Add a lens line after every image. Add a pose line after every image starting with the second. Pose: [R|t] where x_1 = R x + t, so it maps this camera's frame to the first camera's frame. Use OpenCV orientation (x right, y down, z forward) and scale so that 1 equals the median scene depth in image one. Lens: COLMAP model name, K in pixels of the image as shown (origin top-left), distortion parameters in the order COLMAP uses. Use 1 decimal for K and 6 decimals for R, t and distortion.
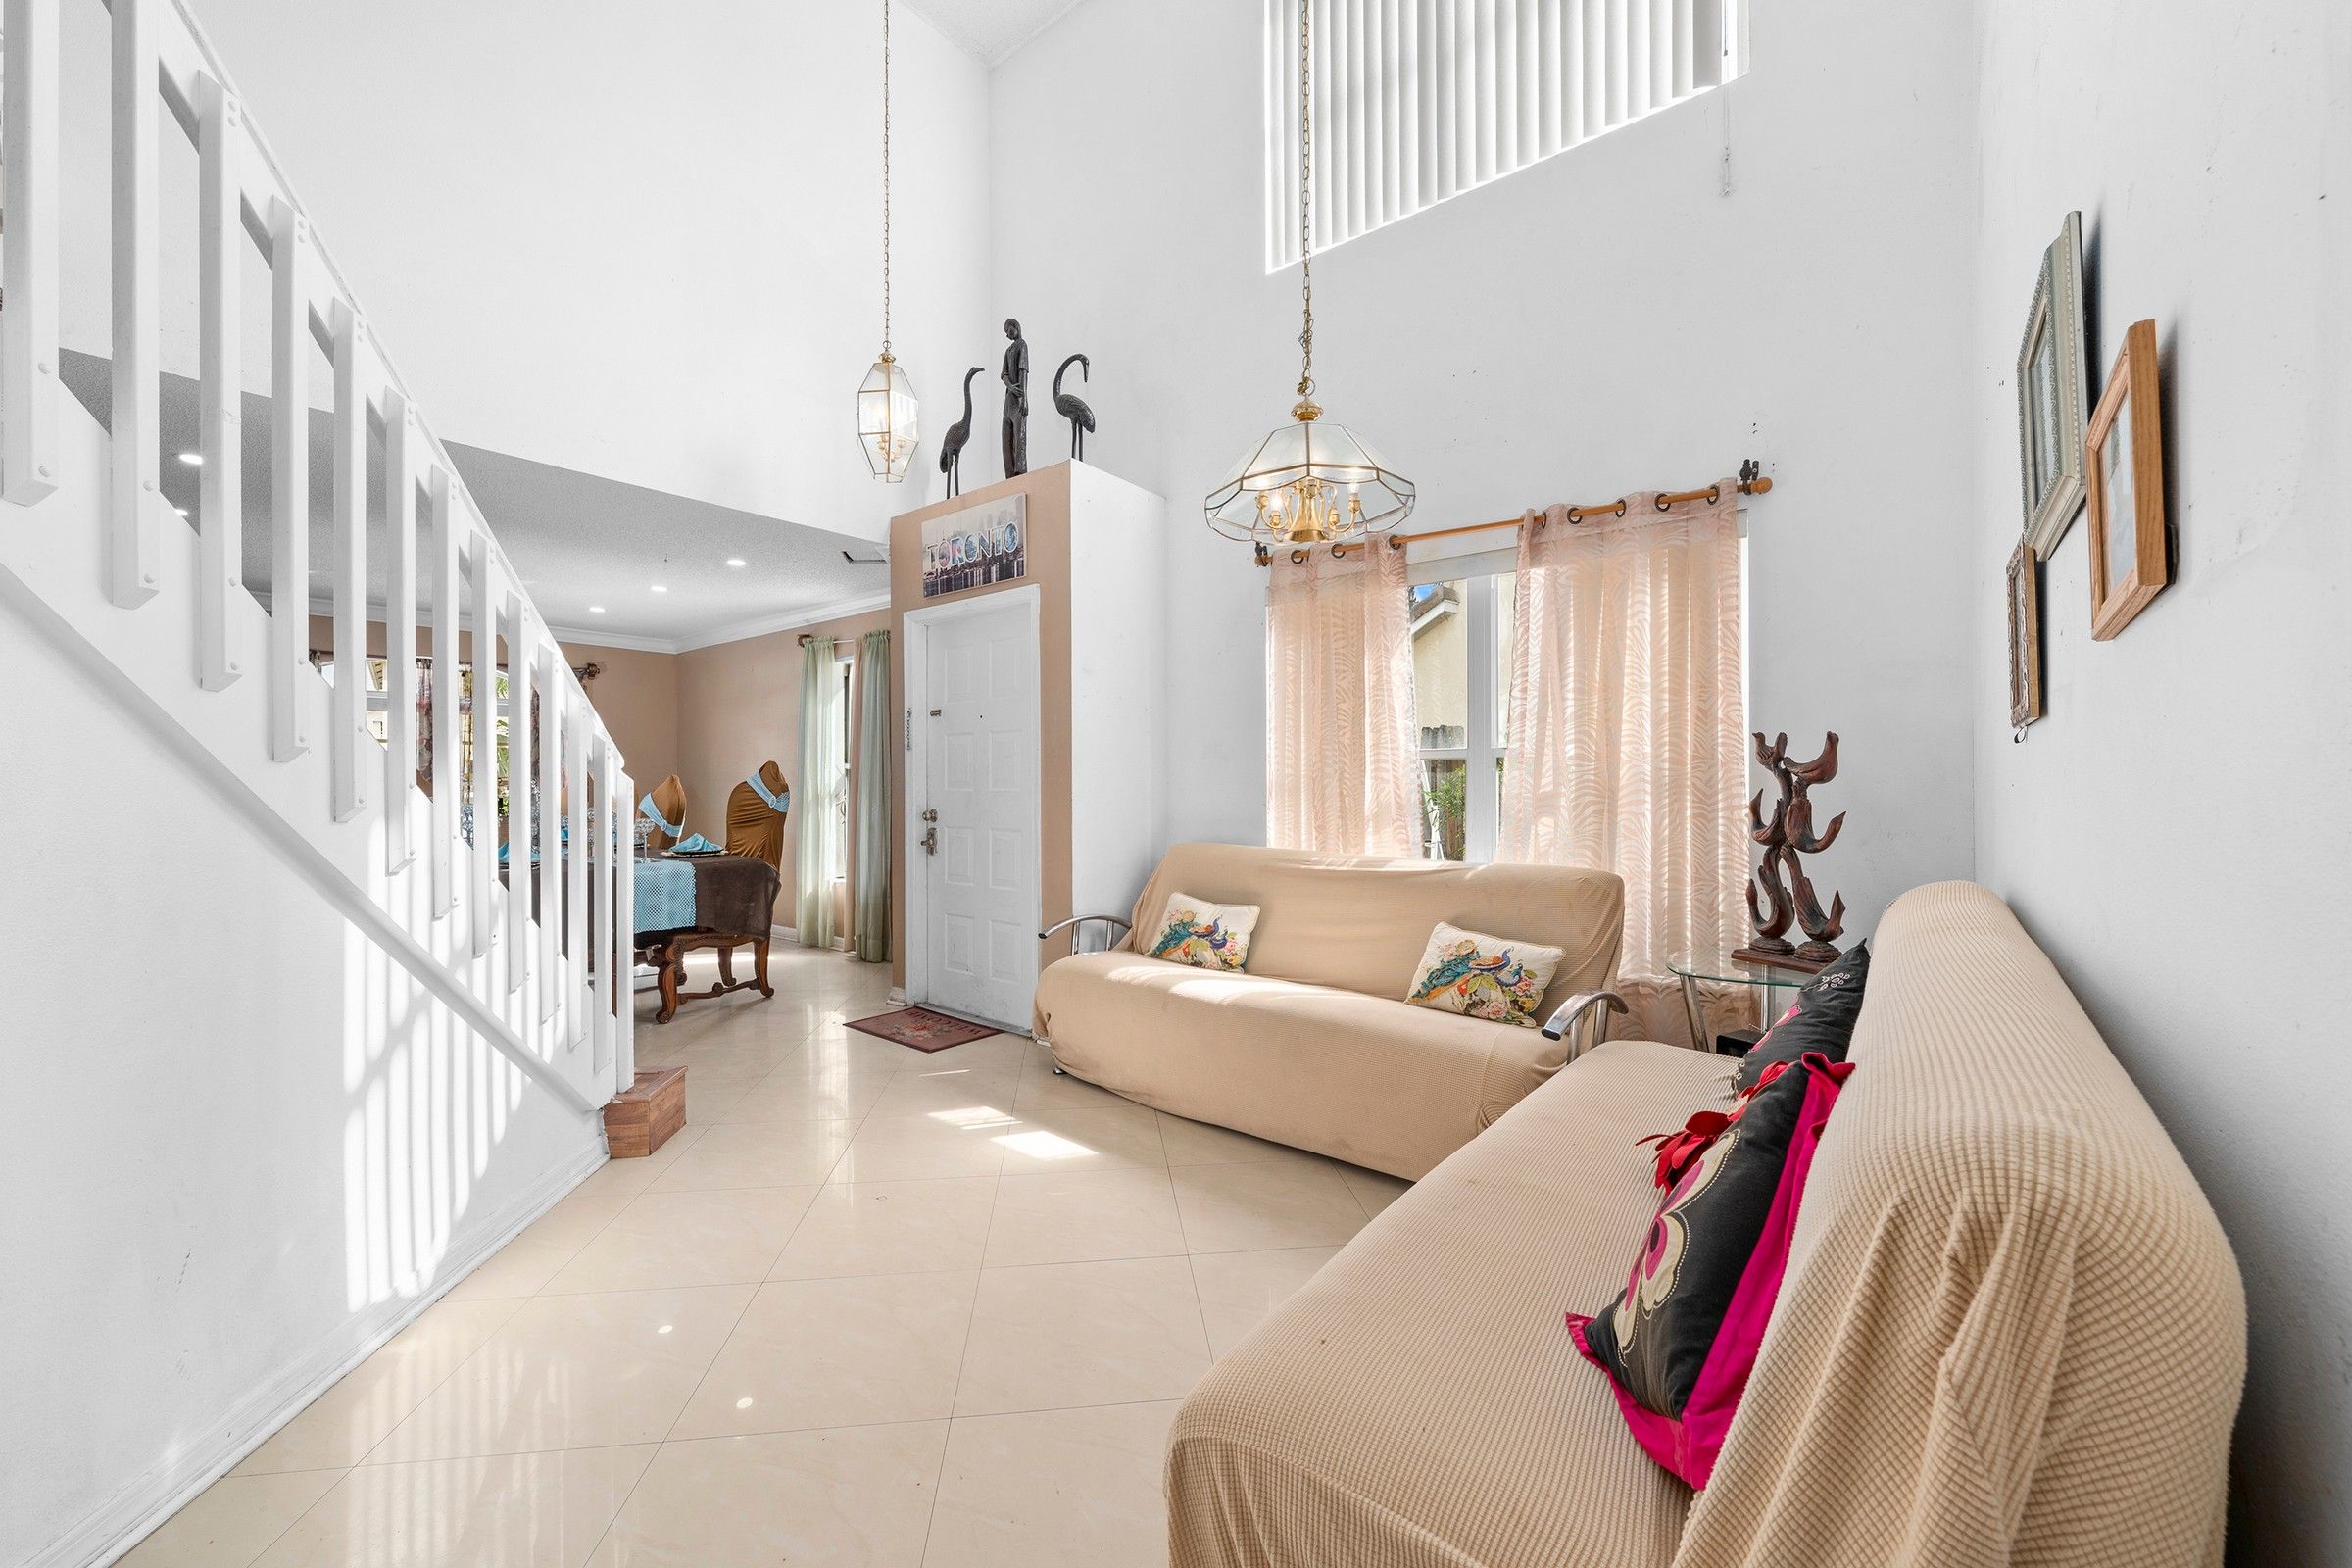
lens RADIAL K [[913.7, 0, 1174.4], [0, 913.7, 761.7], [0, 0, 1]] dist [-0.000606, 0.000161]
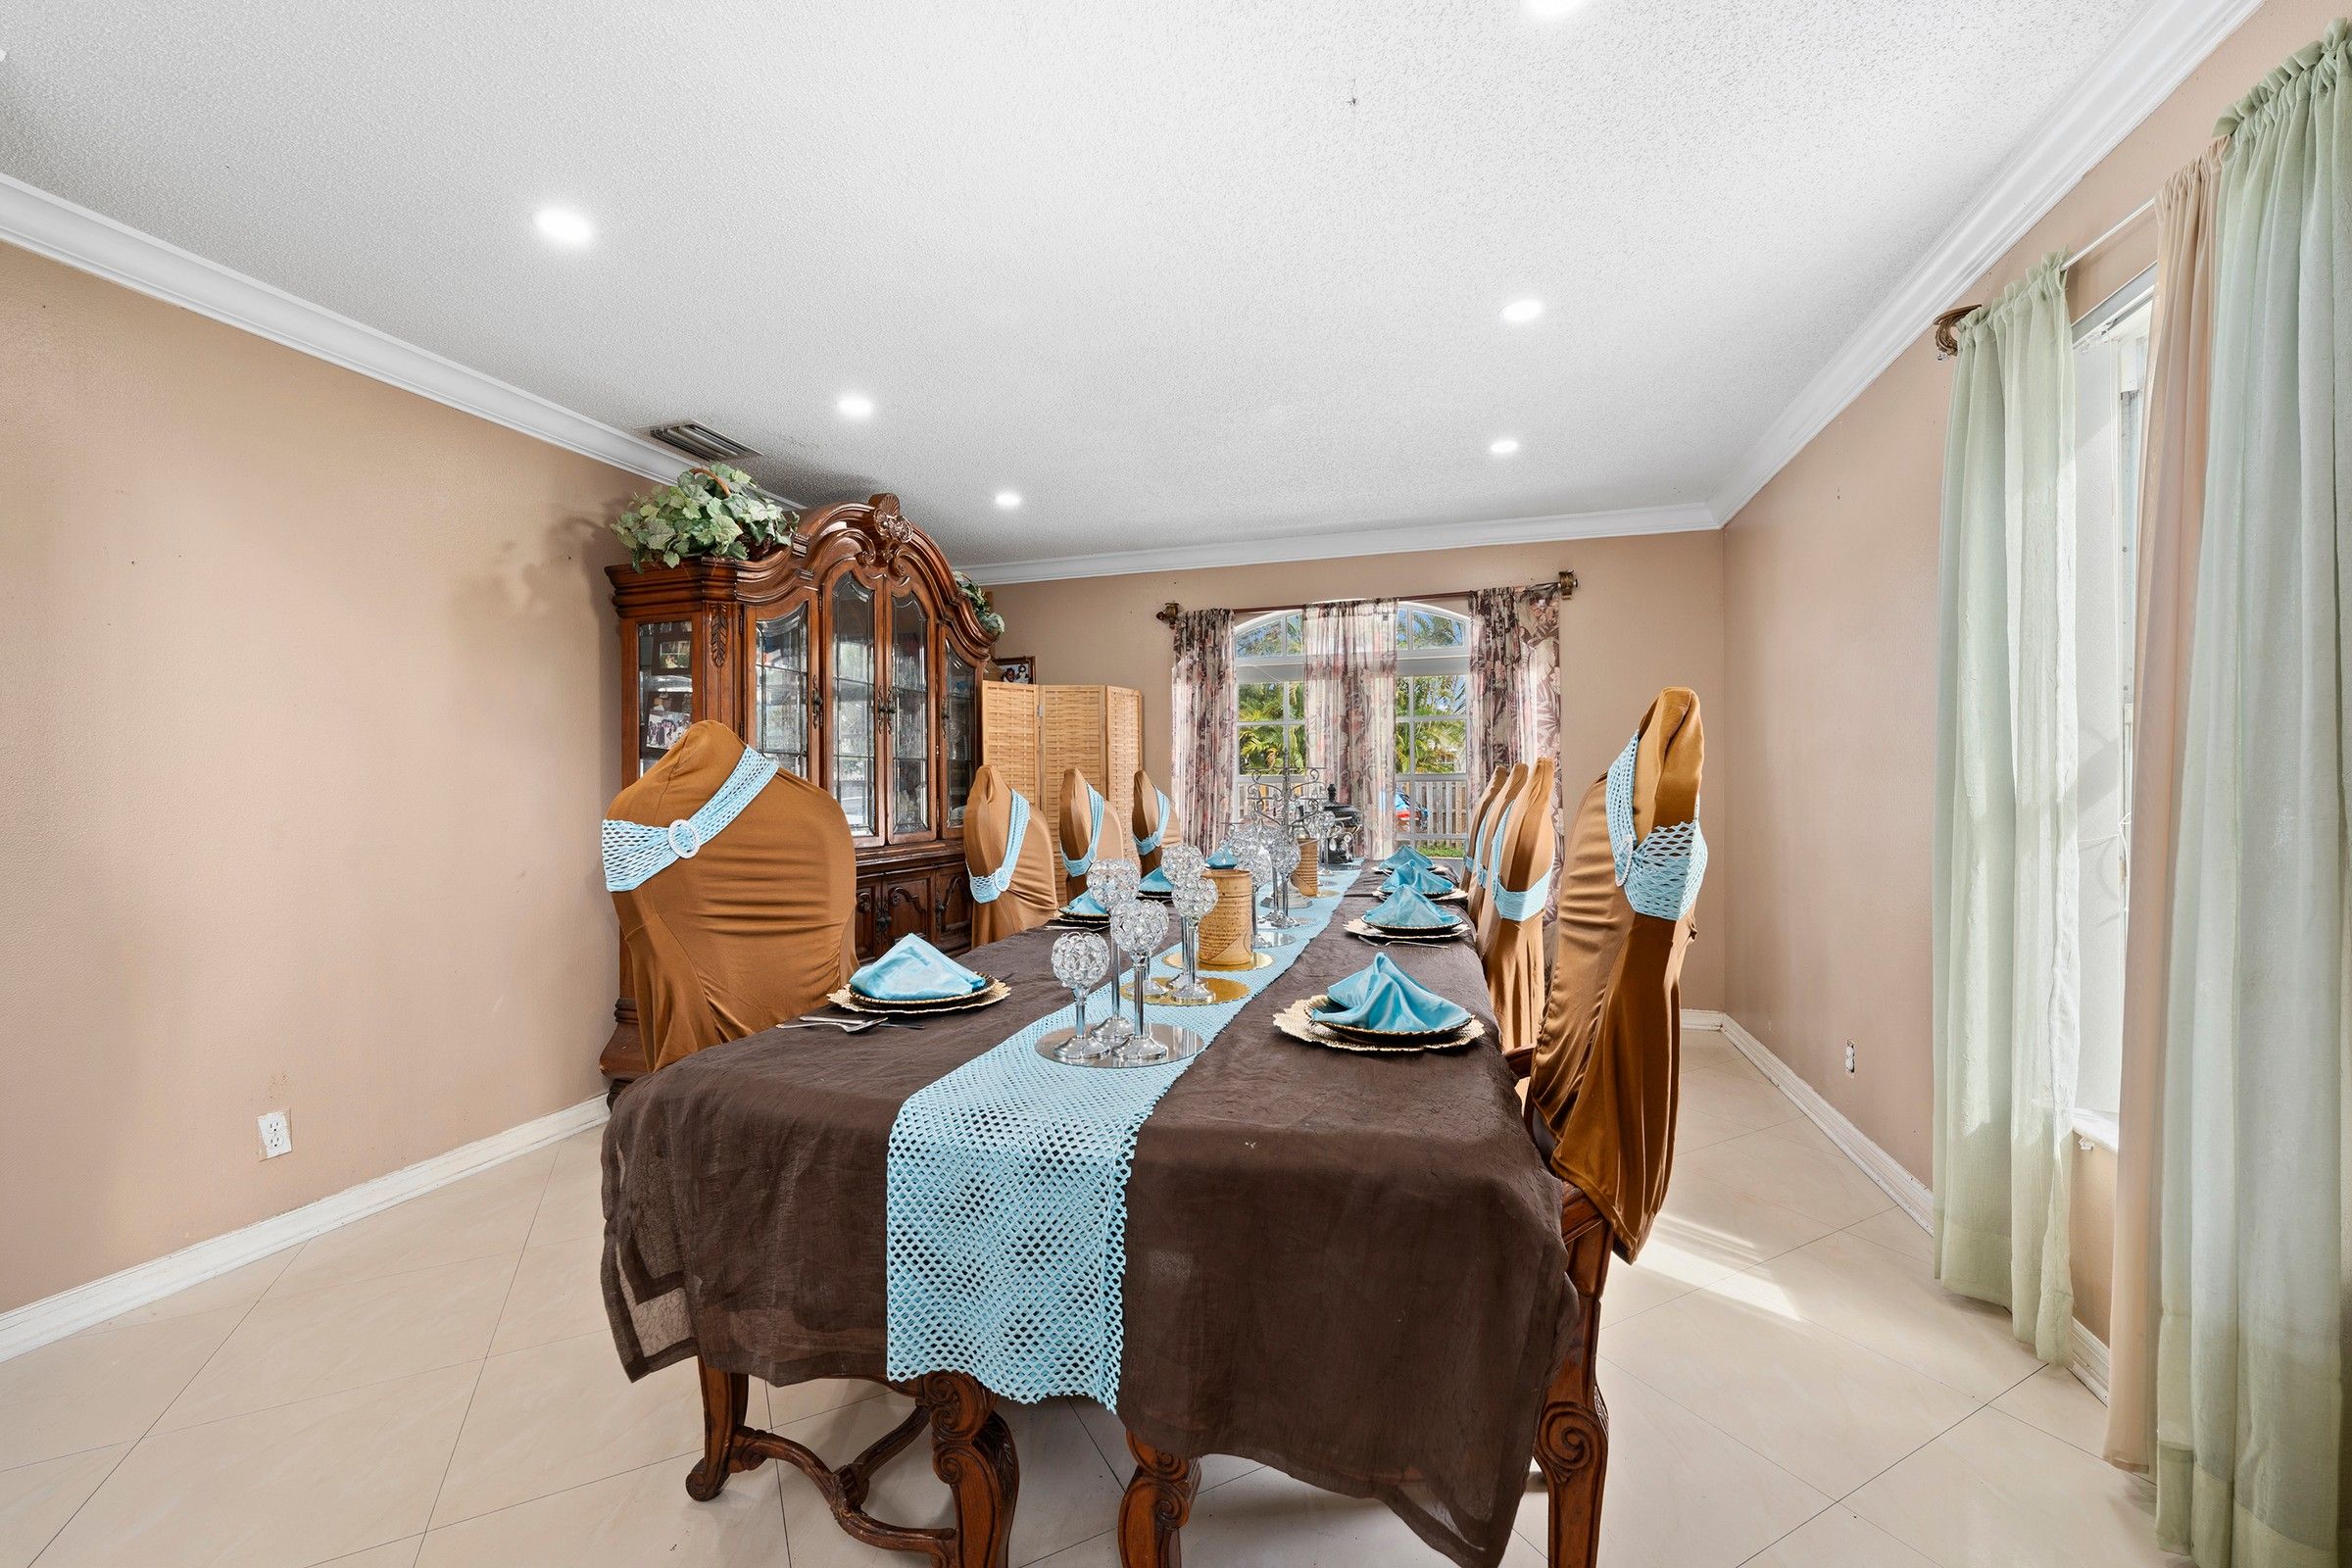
lens RADIAL K [[913.7, 0, 1174.4], [0, 913.7, 761.7], [0, 0, 1]] dist [-0.000606, 0.000161]
pose [[0.367214, 0.004840, -0.930124, -0.216949], [0.009893, 0.999910, 0.009109, 0.011683], [0.930084, -0.012546, 0.367133, 0.655953]]
